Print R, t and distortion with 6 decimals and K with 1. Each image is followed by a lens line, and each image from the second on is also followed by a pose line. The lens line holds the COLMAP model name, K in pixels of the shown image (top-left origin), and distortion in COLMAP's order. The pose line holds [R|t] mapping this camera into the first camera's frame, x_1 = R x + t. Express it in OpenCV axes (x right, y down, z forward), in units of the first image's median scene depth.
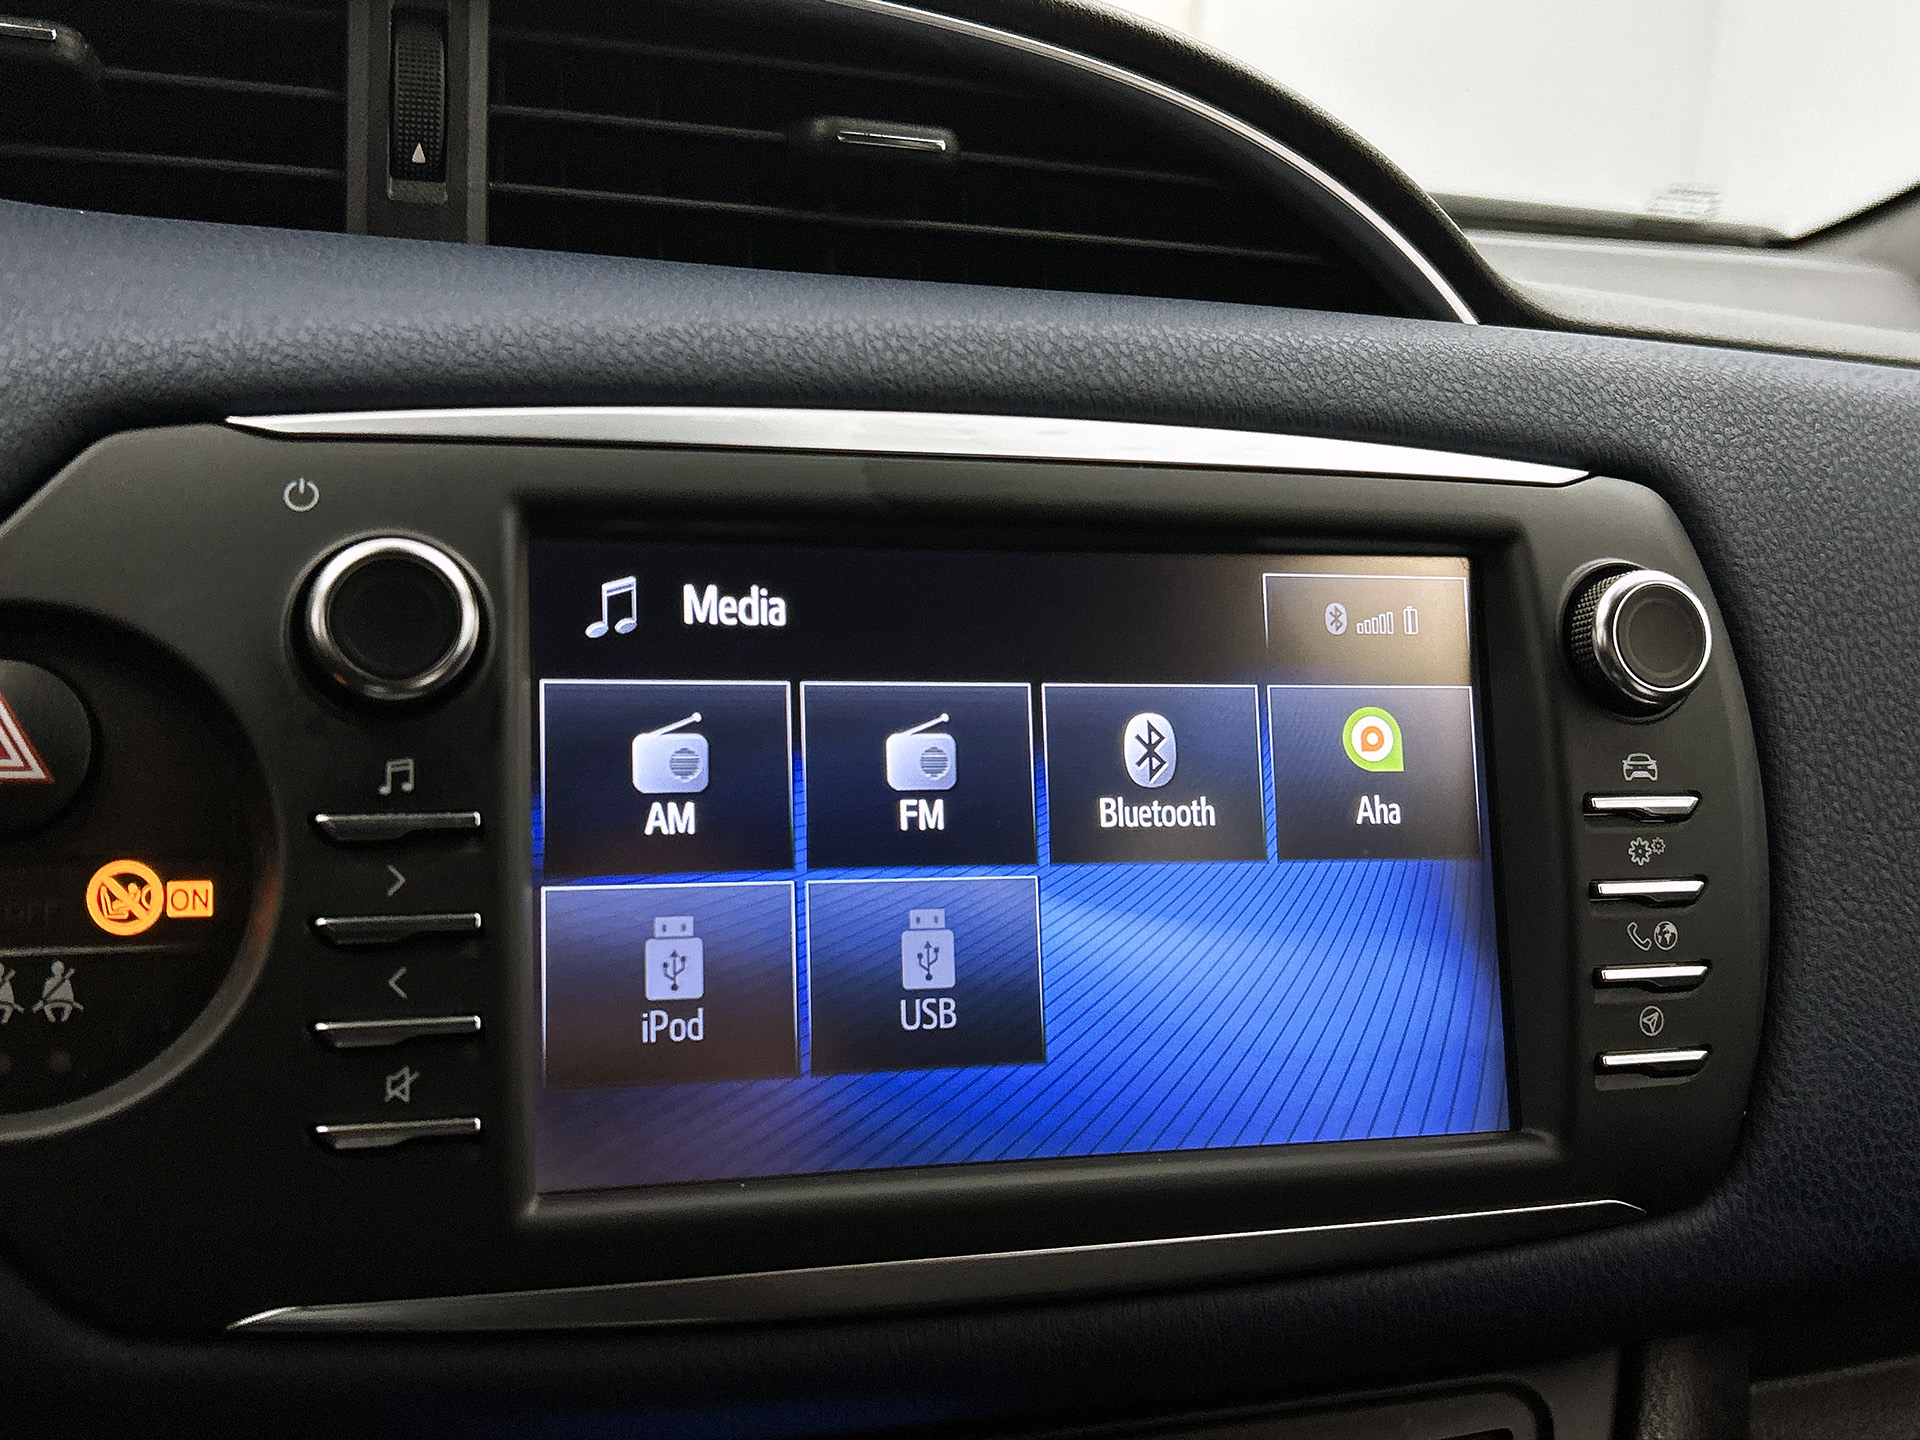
lens RADIAL K [[2148.5, 0, 976.8], [0, 2148.5, 719.1], [0, 0, 1]] dist [-0.011416, 0.000000]
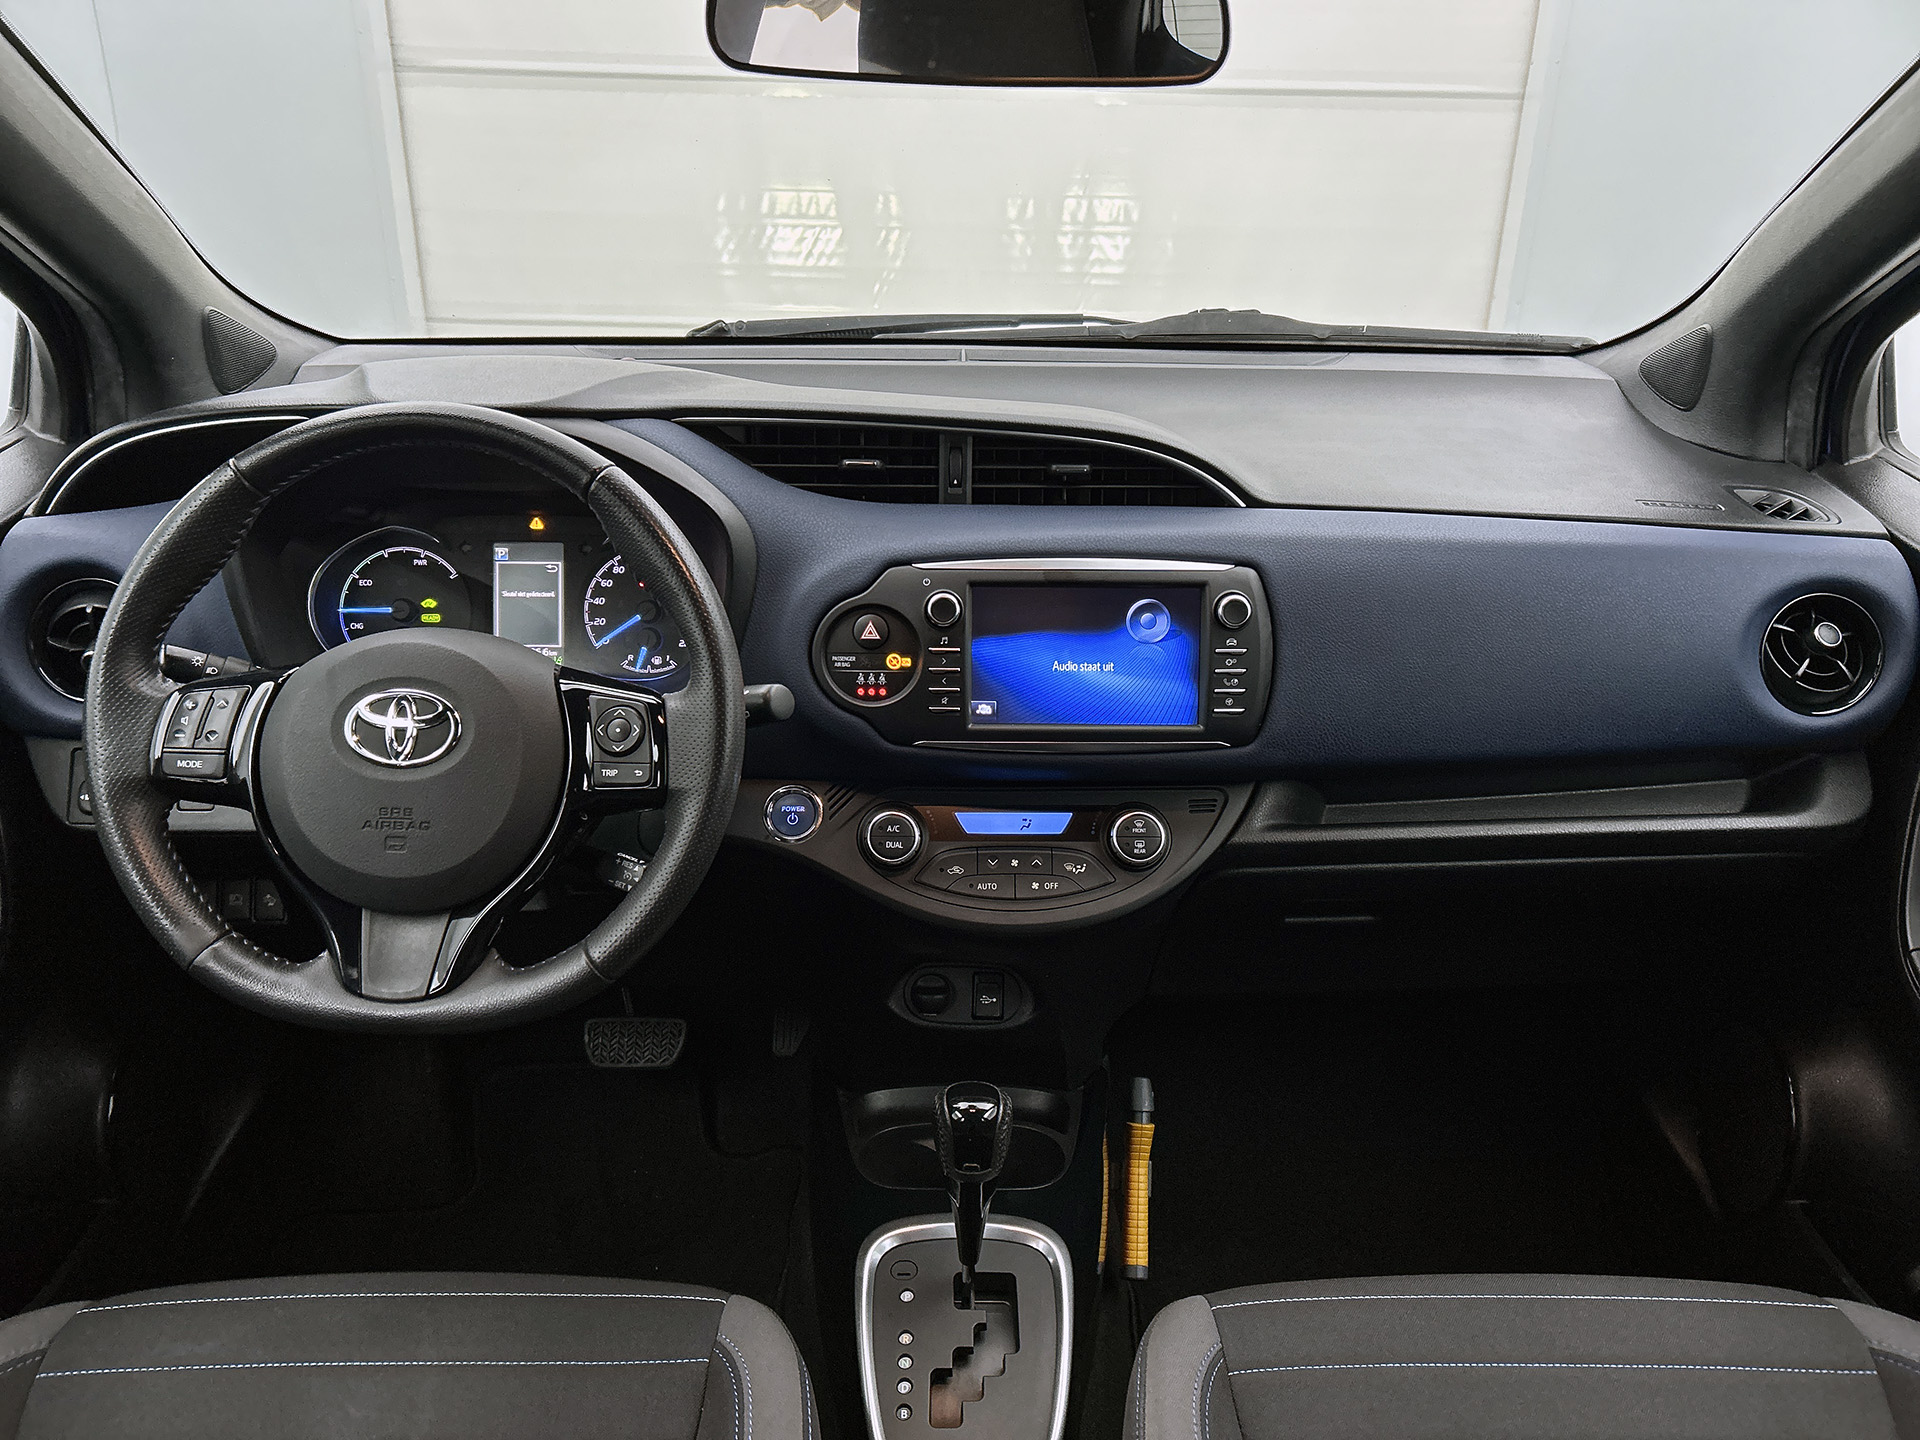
lens RADIAL K [[1484.7, 0, 975.9], [0, 1484.7, 725.8], [0, 0, 1]] dist [0.064993, -0.100730]
pose [[0.955041, 0.065791, -0.289083, 0.699852], [-0.006131, 0.979241, 0.202608, -0.411842], [0.296412, -0.191726, 0.935618, -1.941696]]
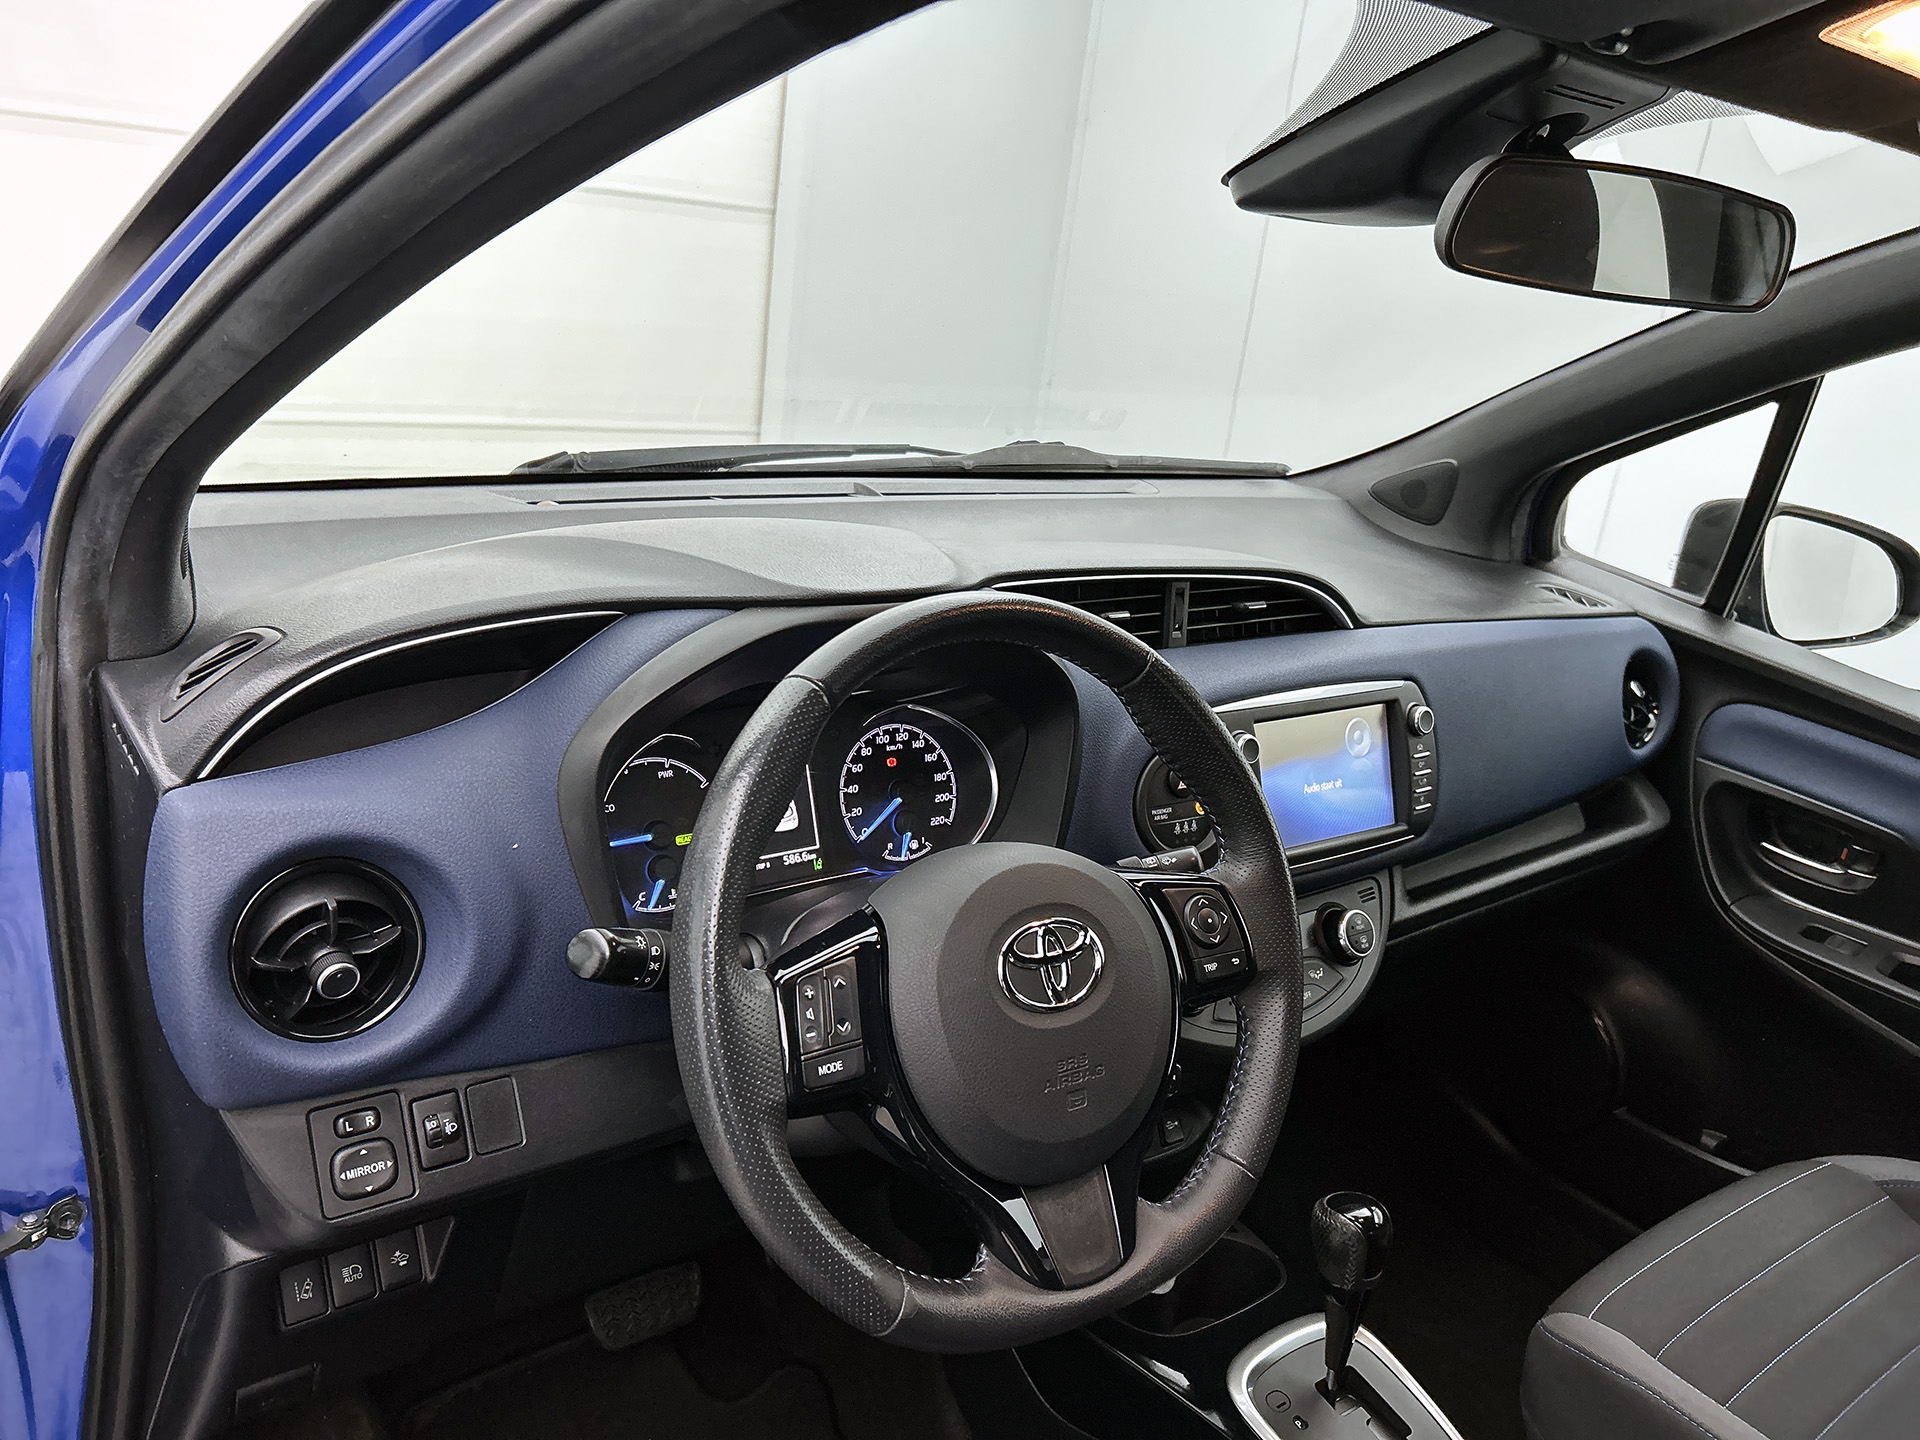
lens RADIAL K [[1484.7, 0, 981.7], [0, 1484.7, 713.8], [0, 0, 1]] dist [0.064993, -0.100730]
pose [[0.943438, -0.066071, 0.324900, -1.746148], [0.016059, 0.987899, 0.154266, -0.599579], [-0.331161, -0.140323, 0.933082, -1.834904]]
